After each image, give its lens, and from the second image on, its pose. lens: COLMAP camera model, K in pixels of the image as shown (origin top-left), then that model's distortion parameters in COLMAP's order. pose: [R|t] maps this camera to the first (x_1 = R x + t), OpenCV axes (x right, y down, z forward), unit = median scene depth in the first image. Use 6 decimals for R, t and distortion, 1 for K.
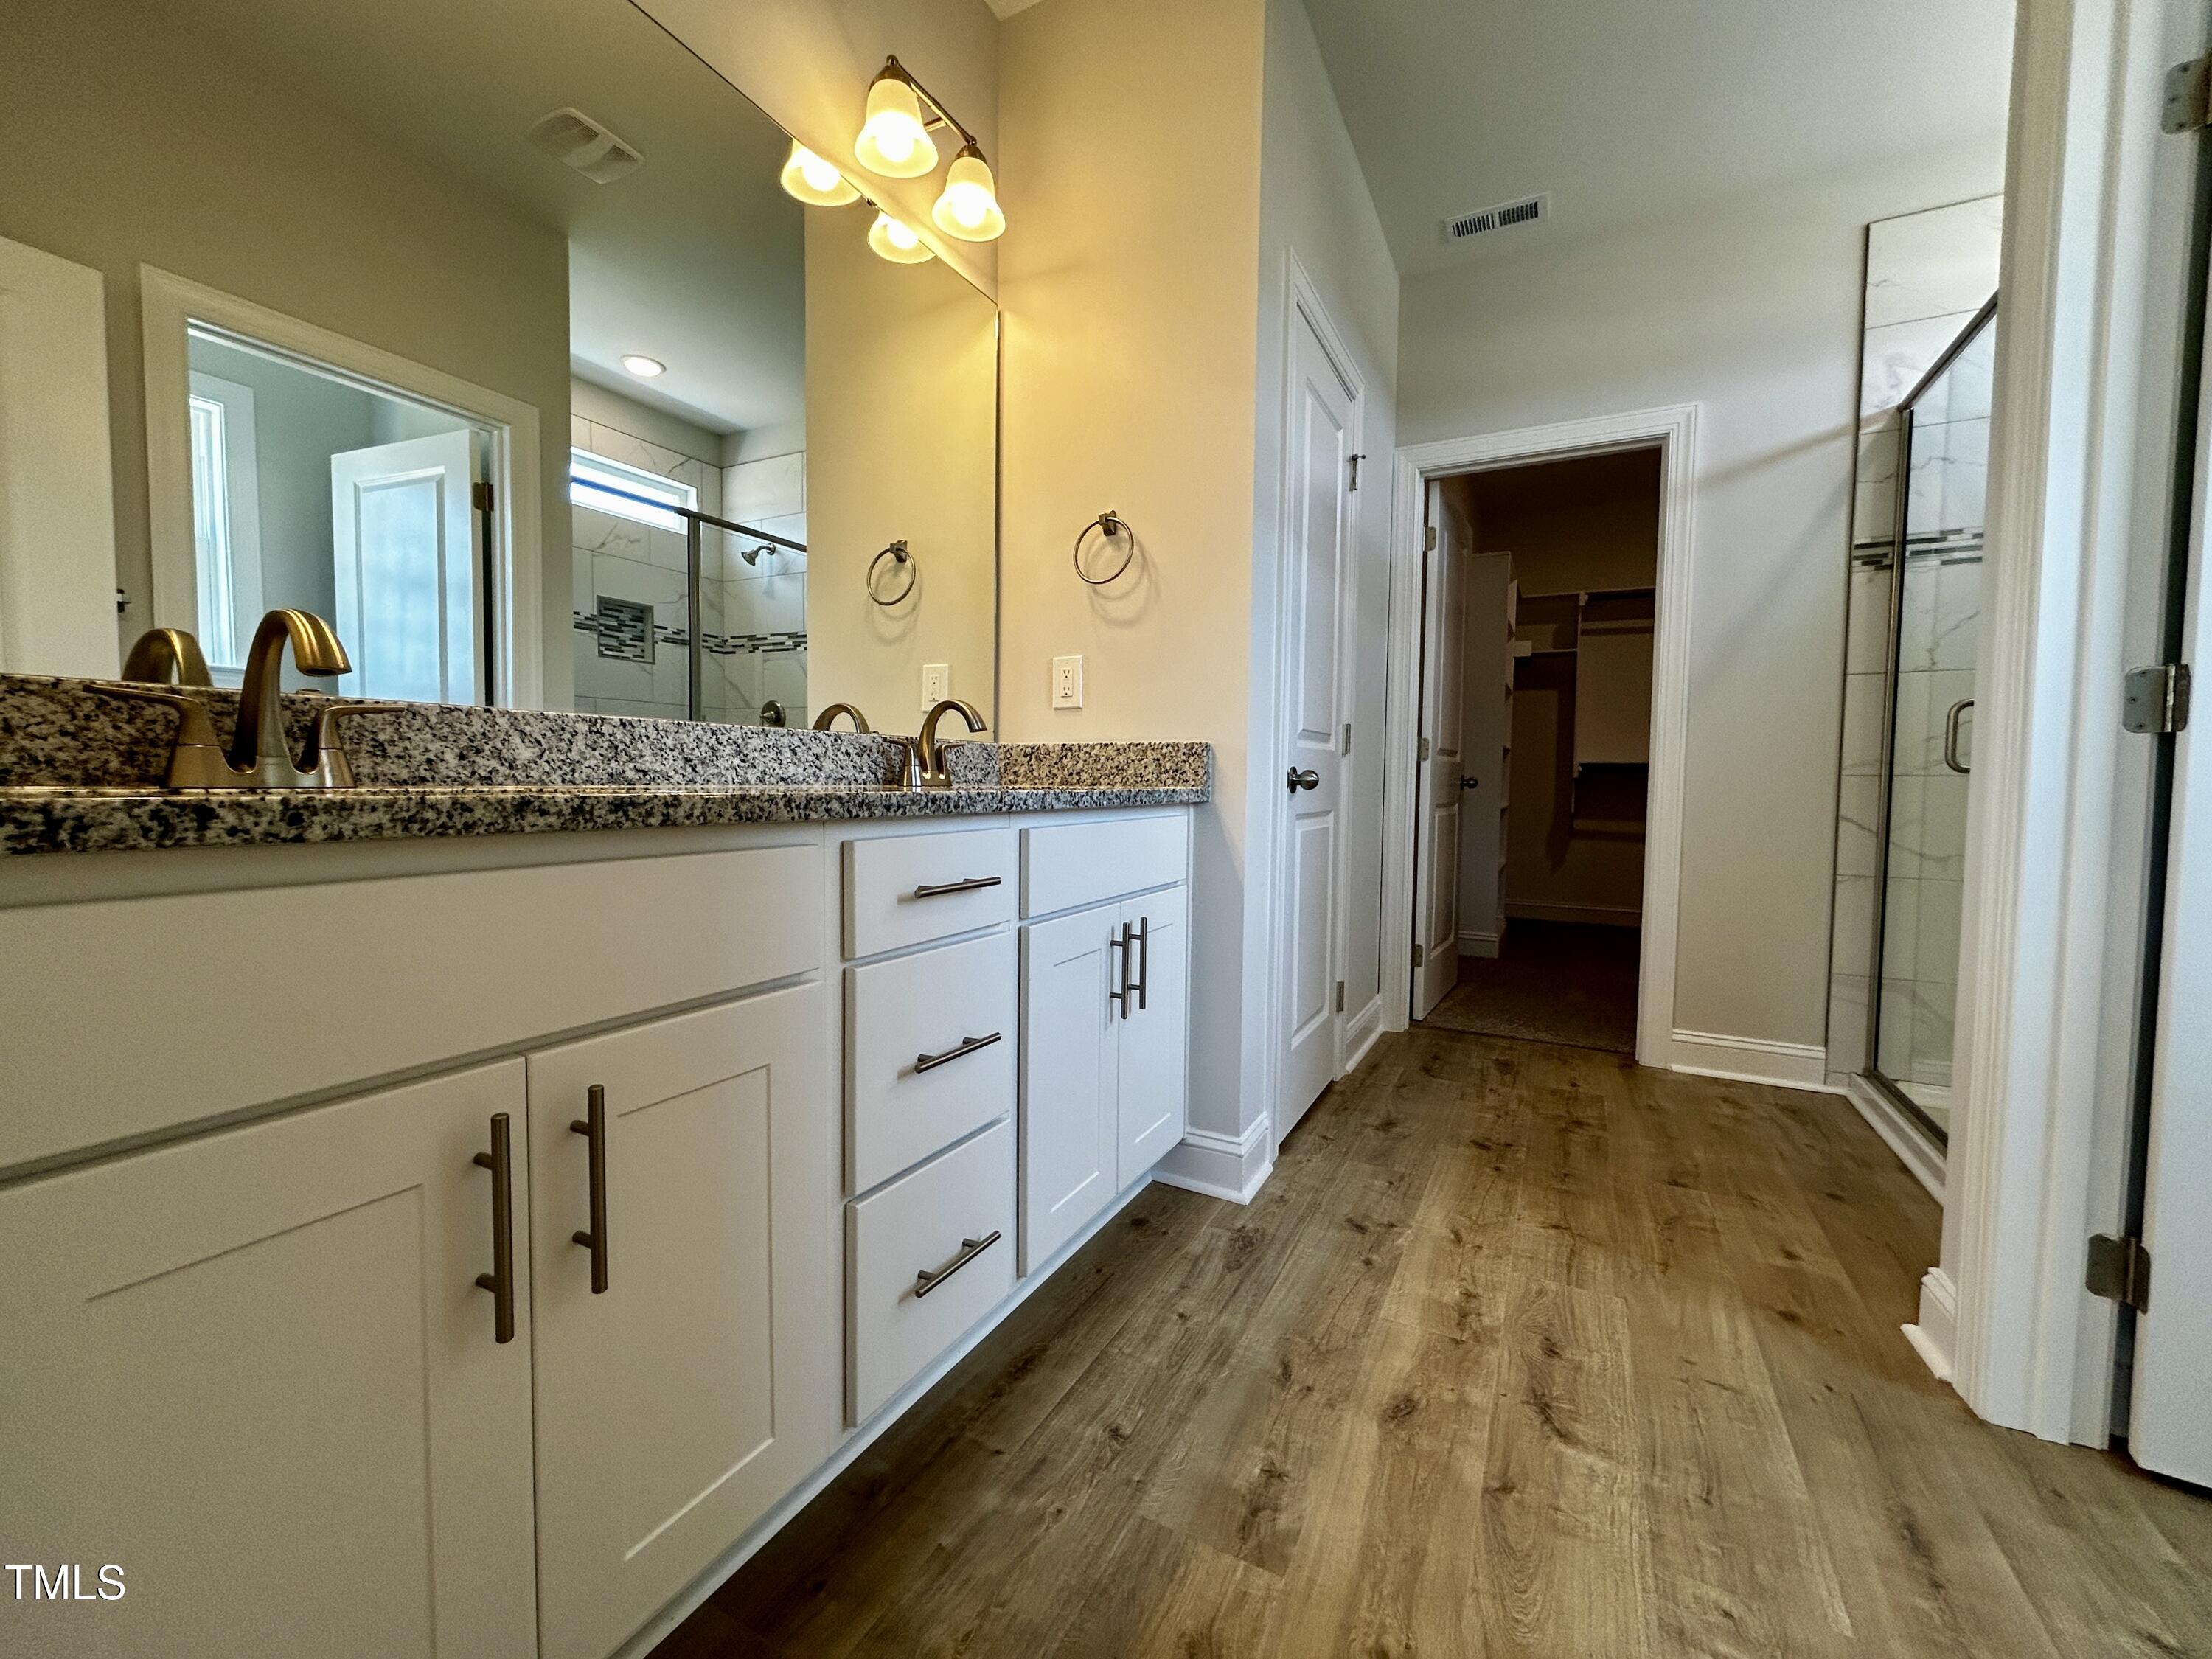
lens RADIAL K [[890.4, 0, 1103.8], [0, 890.4, 821.2], [0, 0, 1]] dist [0.001365, -0.000184]
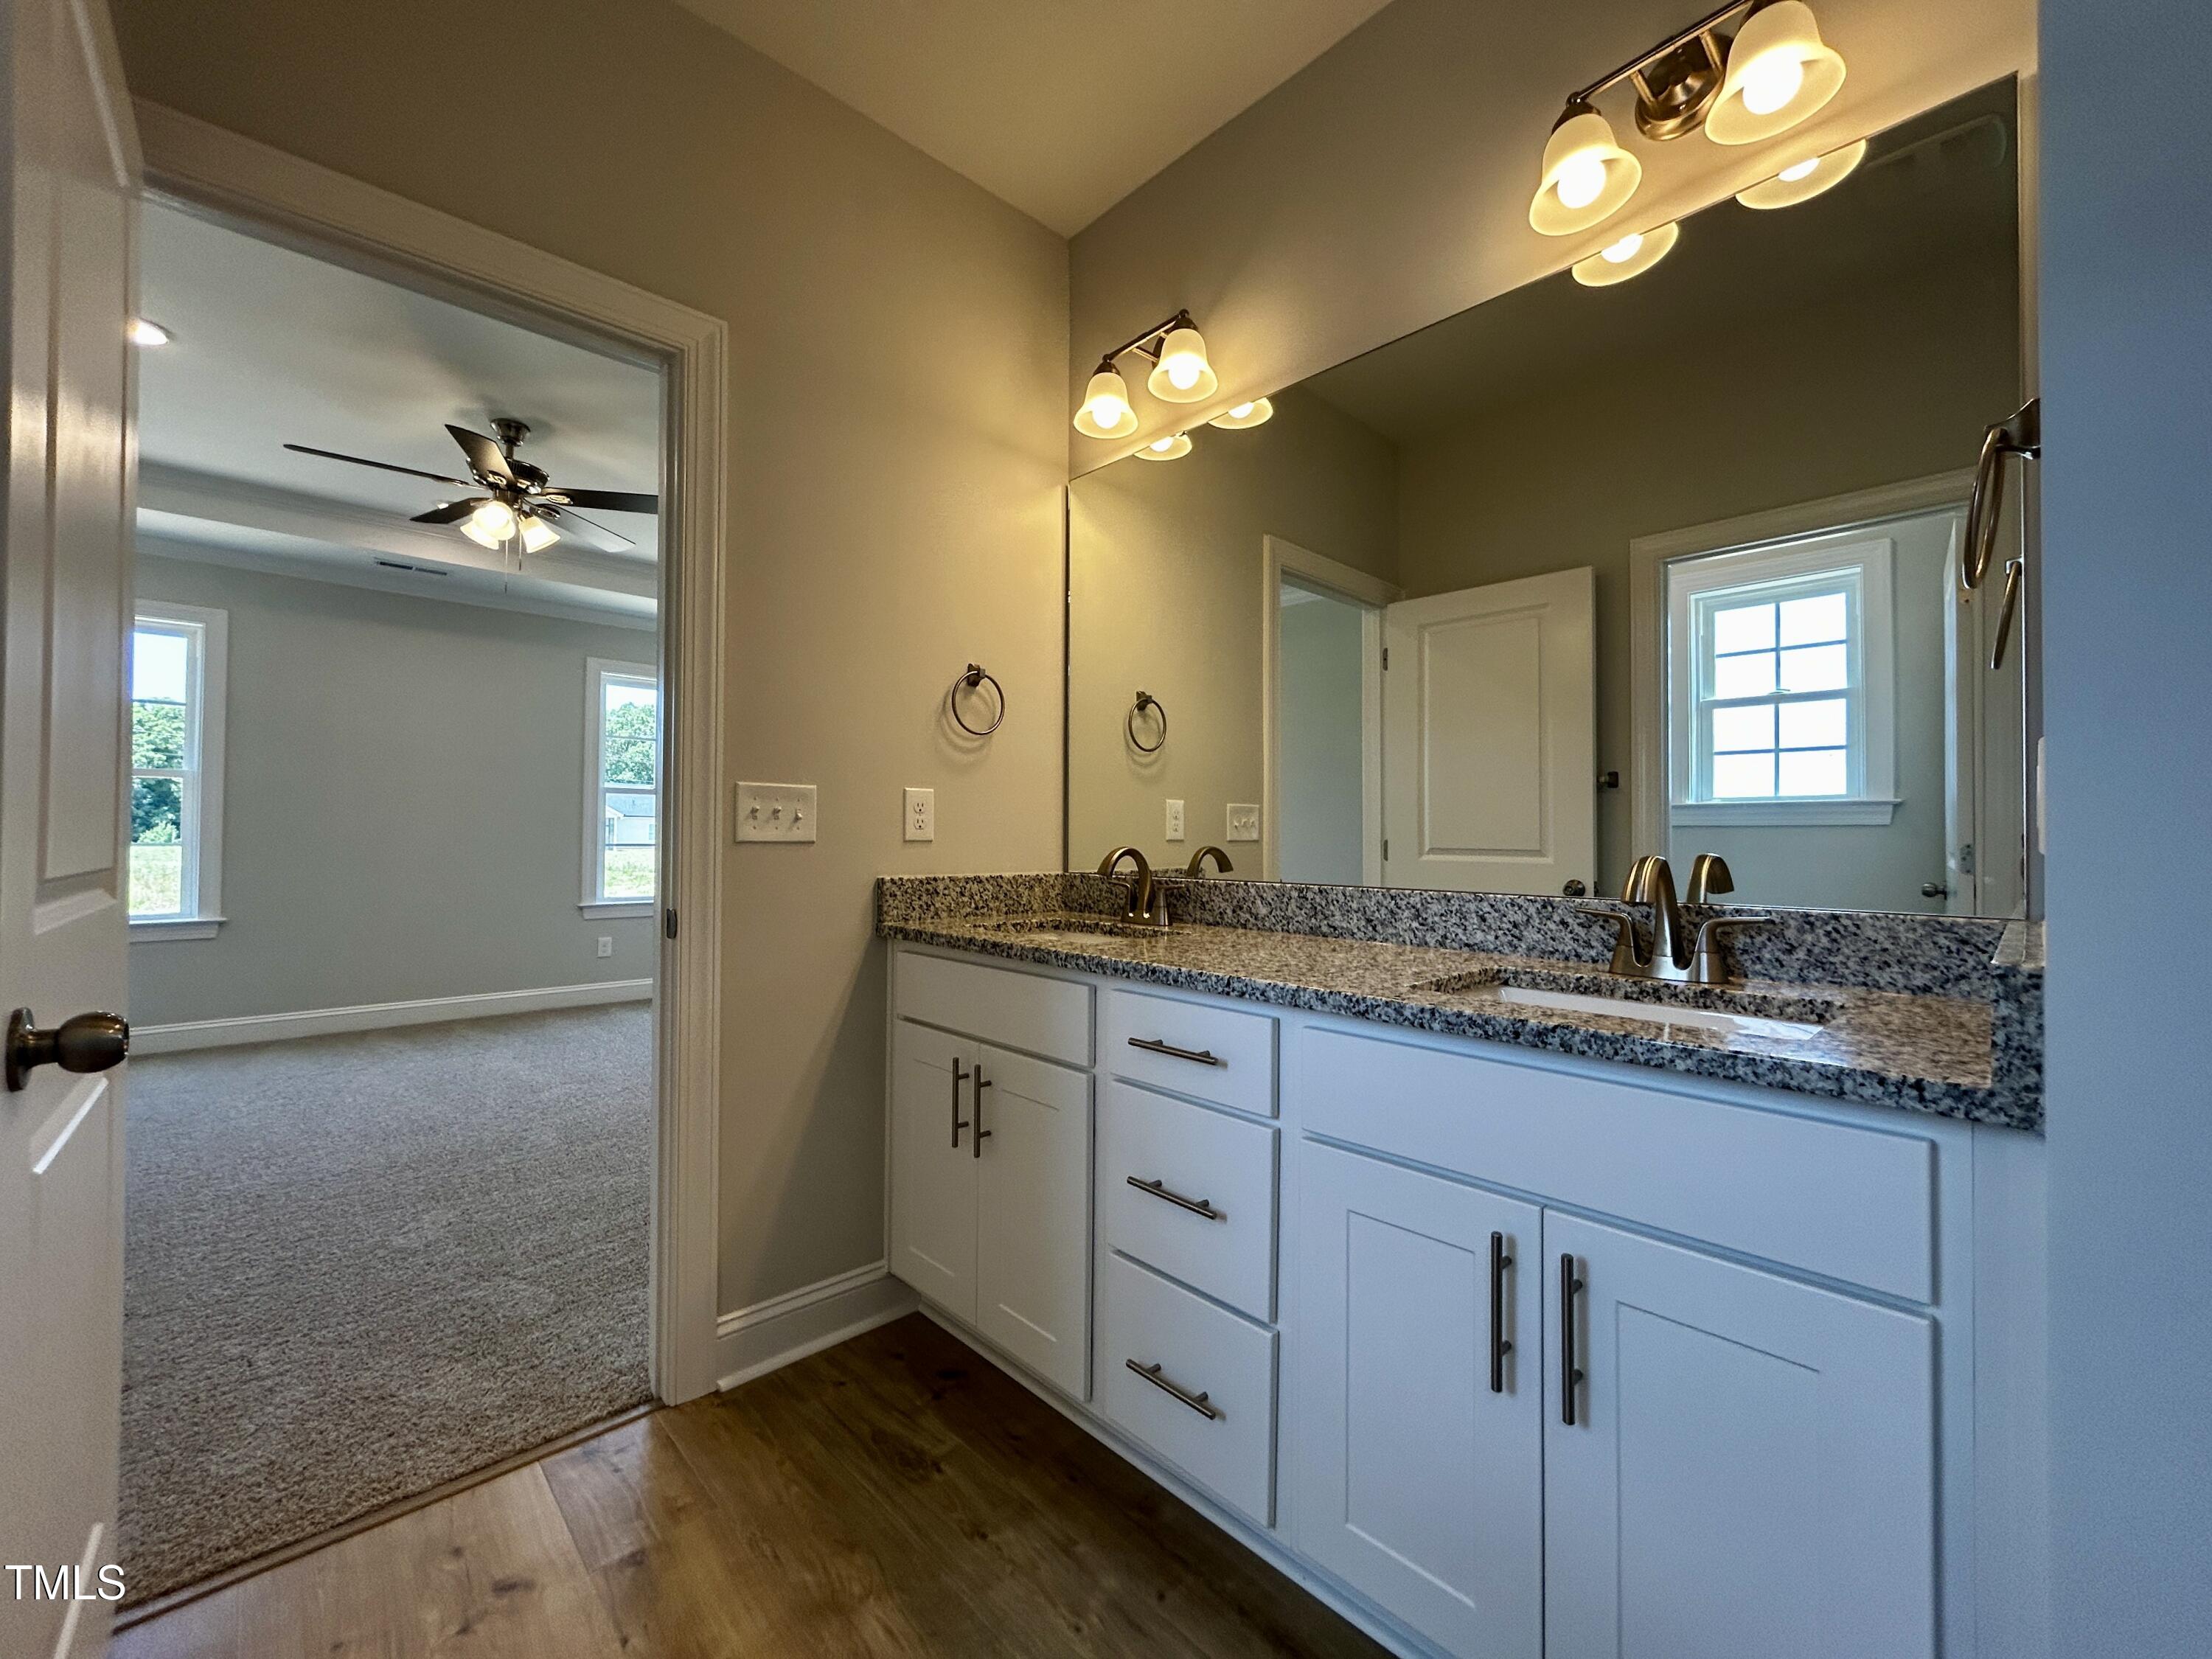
lens RADIAL K [[890.4, 0, 1104.0], [0, 890.4, 827.0], [0, 0, 1]] dist [0.001365, -0.000184]
pose [[-0.316864, -0.027406, -0.948075, 0.863737], [-0.057886, 0.998278, -0.009510, -0.177744], [0.946703, 0.051867, -0.317905, 1.132064]]
